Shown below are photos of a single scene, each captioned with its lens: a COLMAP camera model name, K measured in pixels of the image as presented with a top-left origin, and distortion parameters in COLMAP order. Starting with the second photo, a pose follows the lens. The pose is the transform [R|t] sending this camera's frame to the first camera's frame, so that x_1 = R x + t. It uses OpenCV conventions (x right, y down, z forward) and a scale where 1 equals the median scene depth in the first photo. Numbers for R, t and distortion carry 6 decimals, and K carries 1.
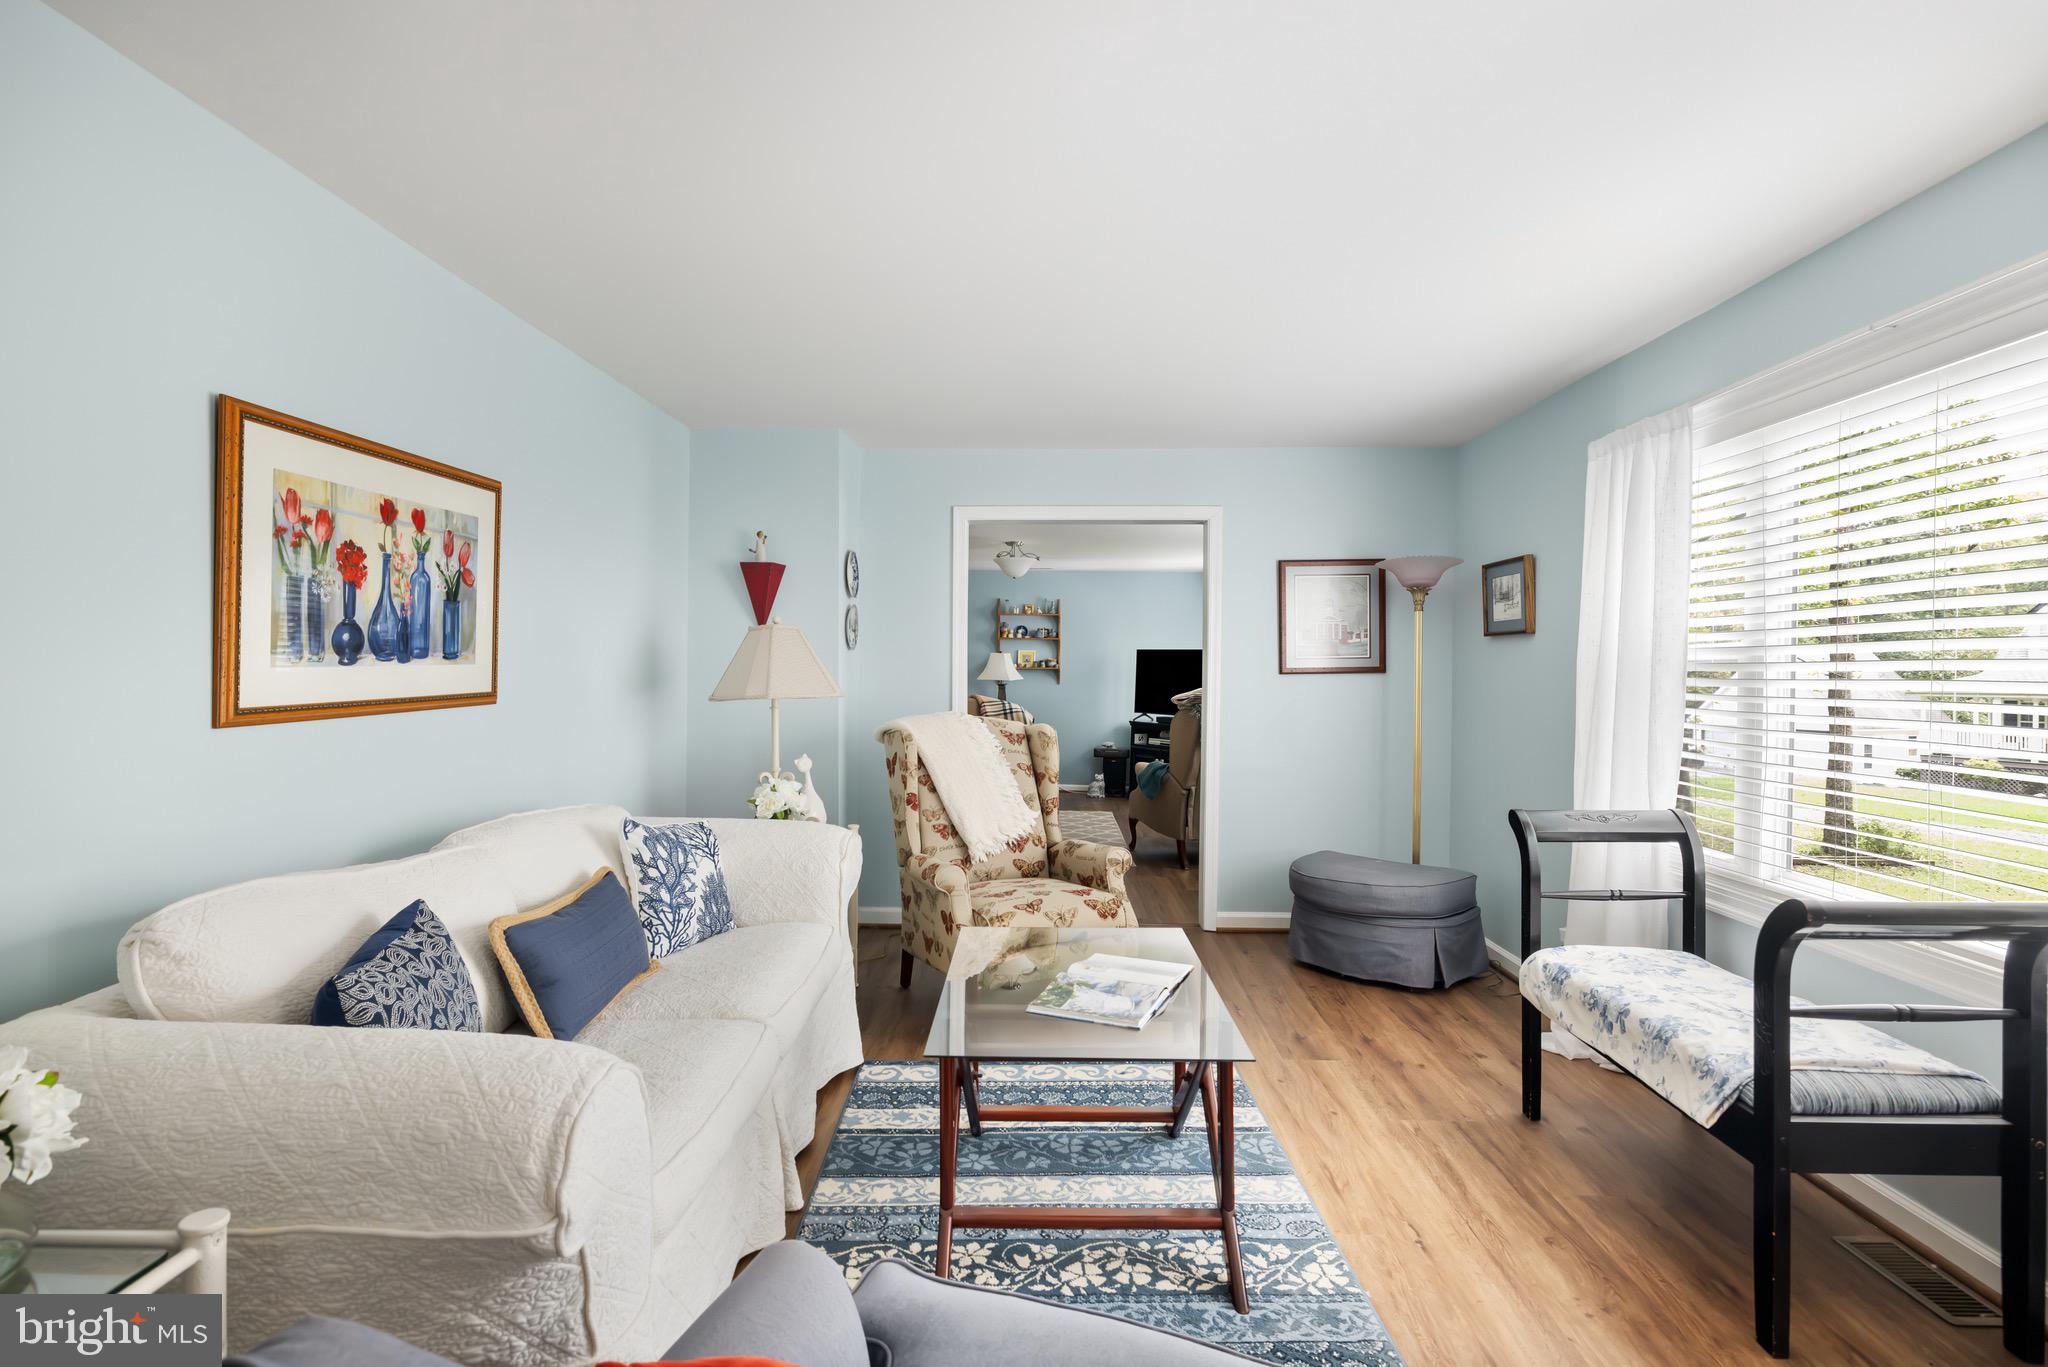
lens RADIAL K [[999.9, 0, 1021.0], [0, 999.9, 670.0], [0, 0, 1]] dist [-0.005329, 0.004244]
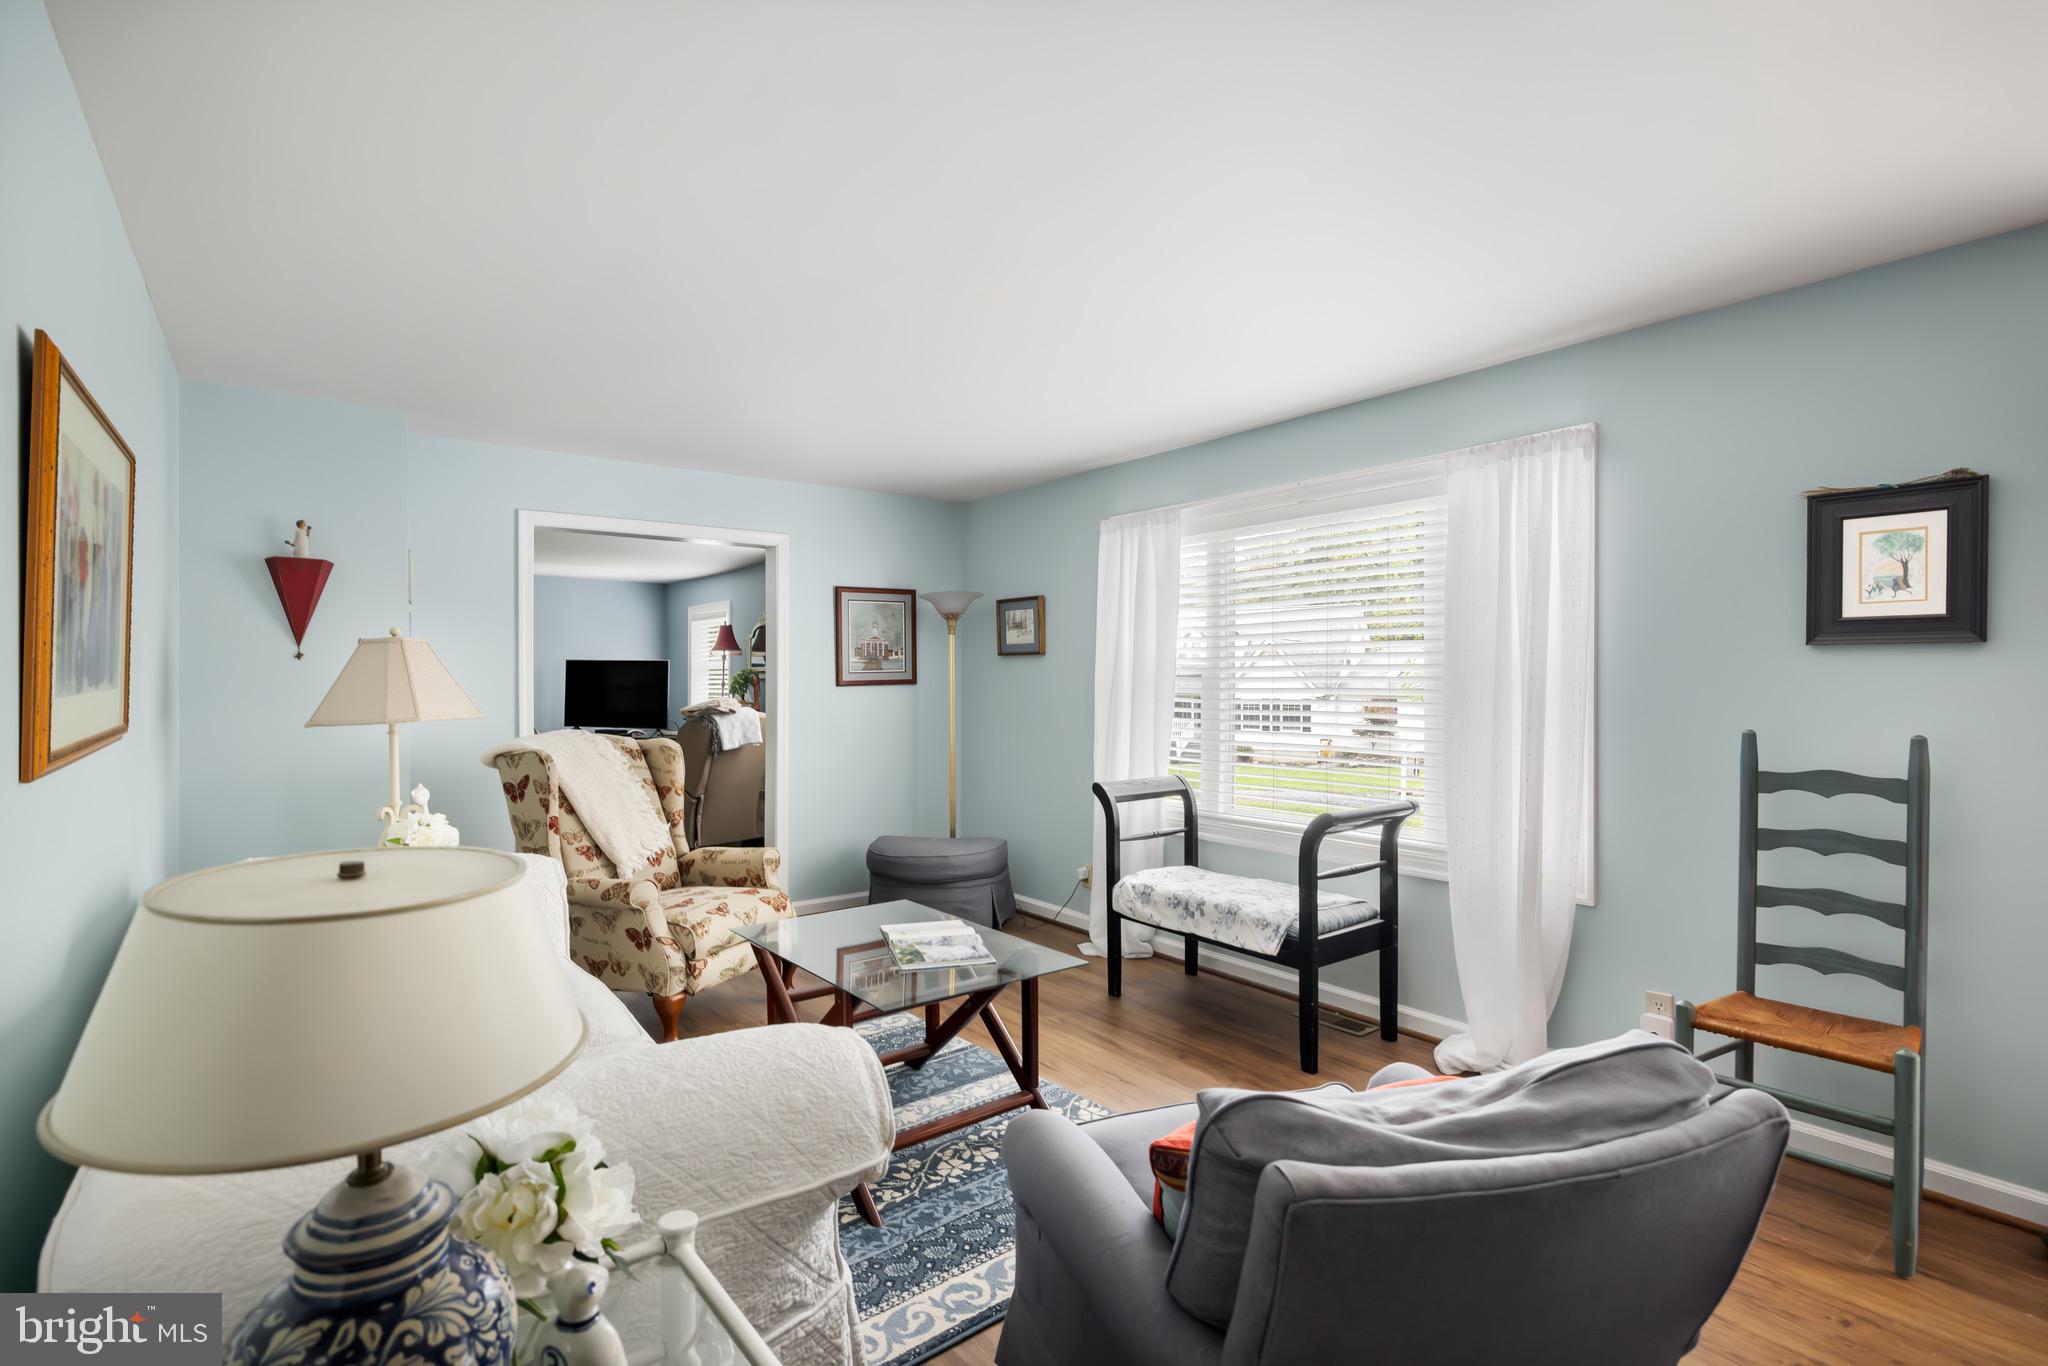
lens RADIAL K [[999.9, 0, 1024.1], [0, 999.9, 681.6], [0, 0, 1]] dist [-0.005329, 0.004244]
pose [[0.771985, -0.008167, 0.635588, -0.572328], [0.005294, 0.999965, 0.006419, -0.014237], [-0.635619, -0.001591, 0.772002, -0.027281]]
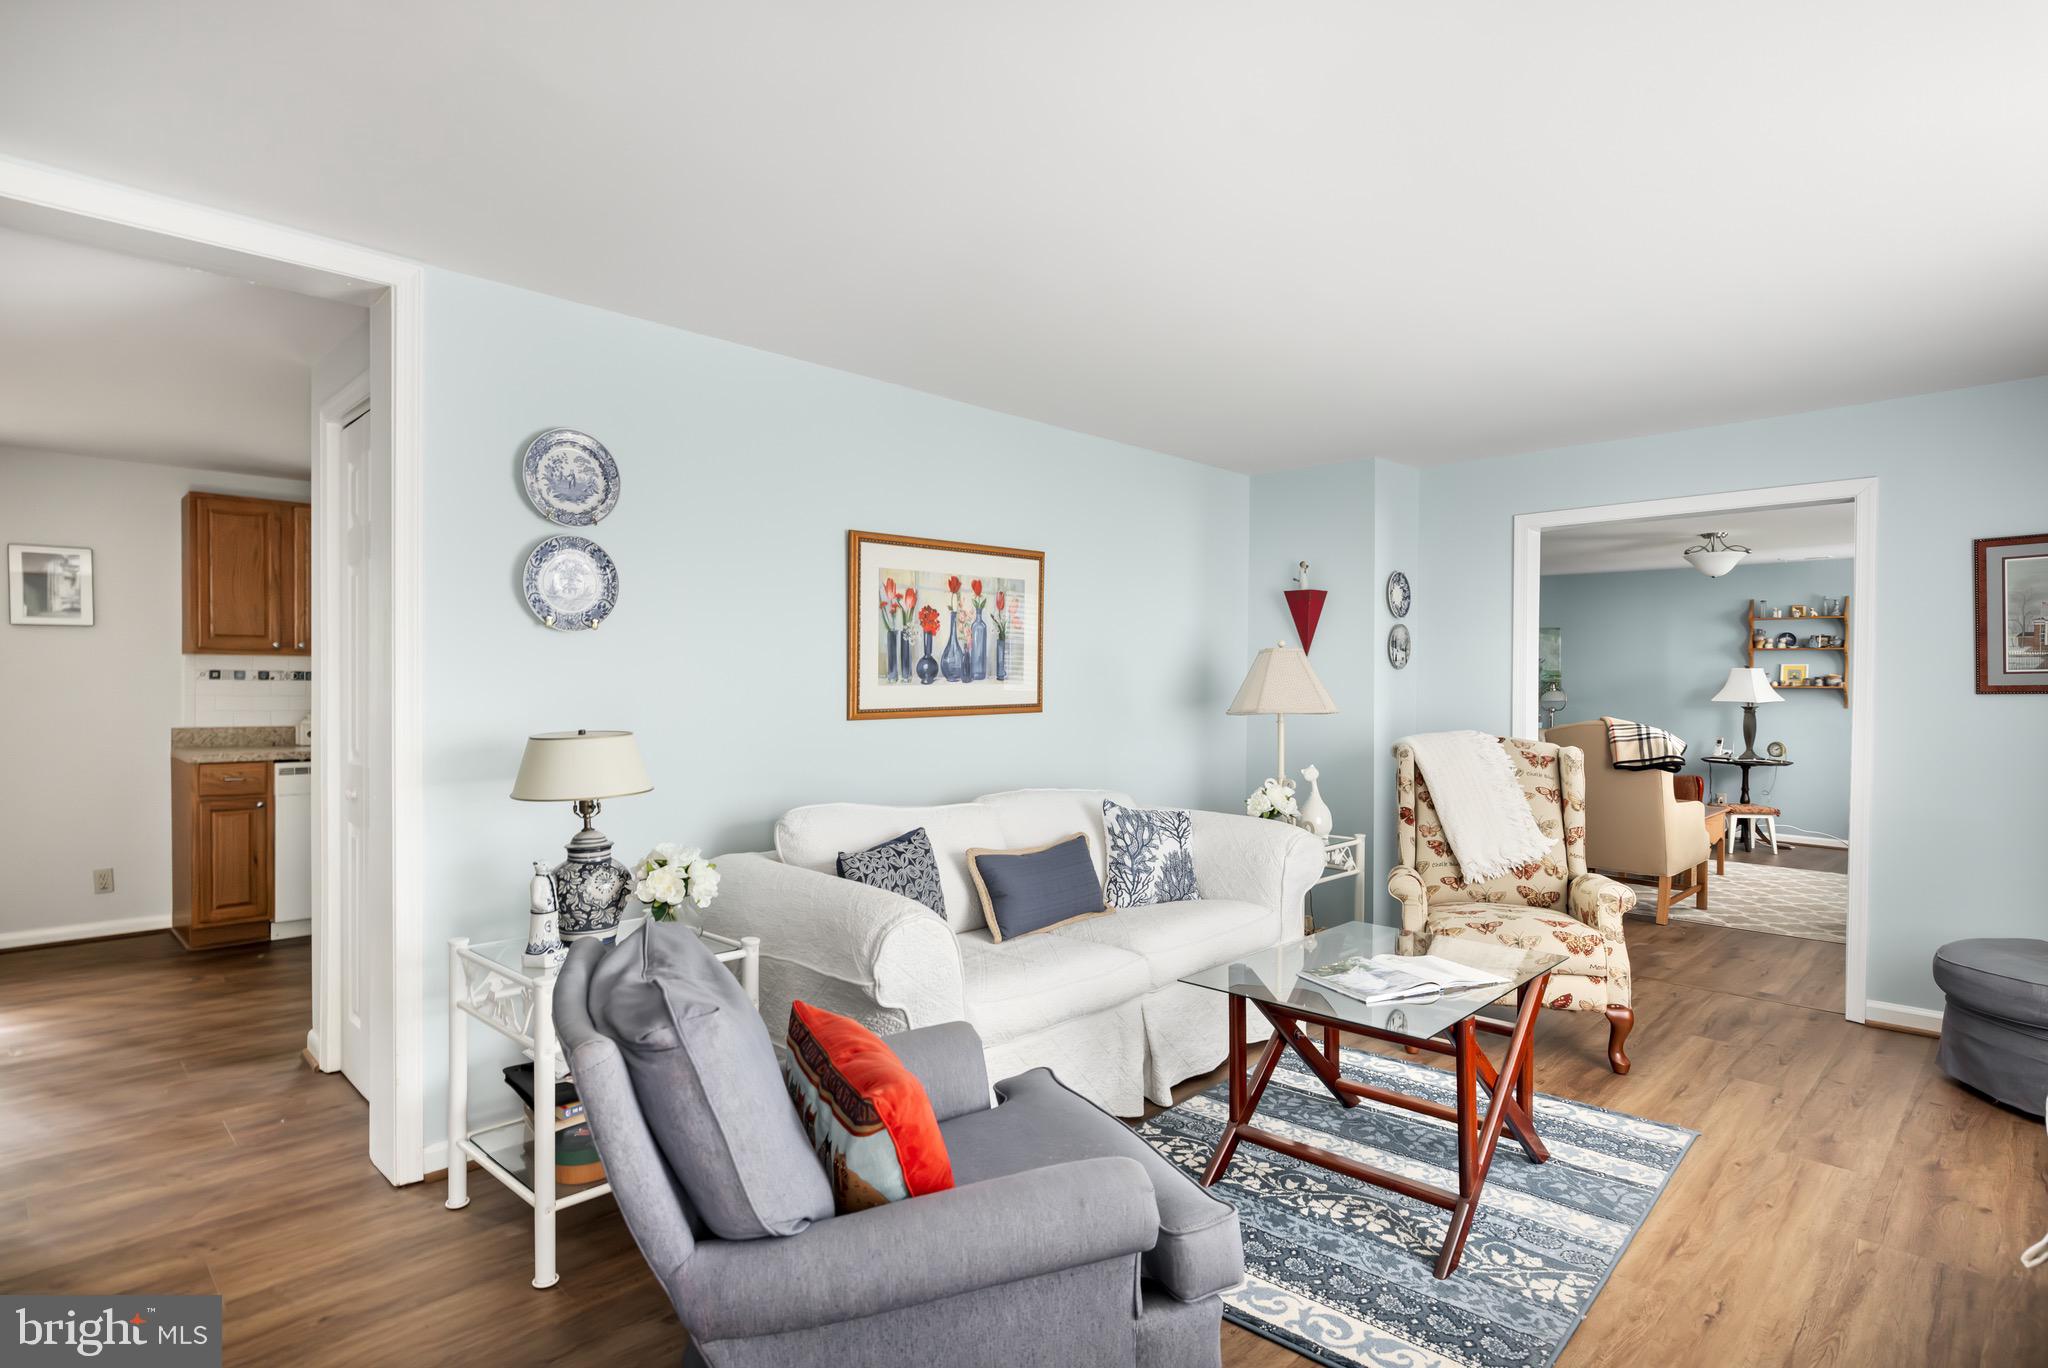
lens RADIAL K [[1081.9, 0, 995.8], [0, 1081.9, 687.8], [0, 0, 1]] dist [0.004810, 0.000296]
pose [[0.718930, 0.000215, -0.695083, 0.565629], [-0.001414, 0.999998, -0.001152, 0.002365], [0.695081, 0.001811, 0.718929, -0.151119]]
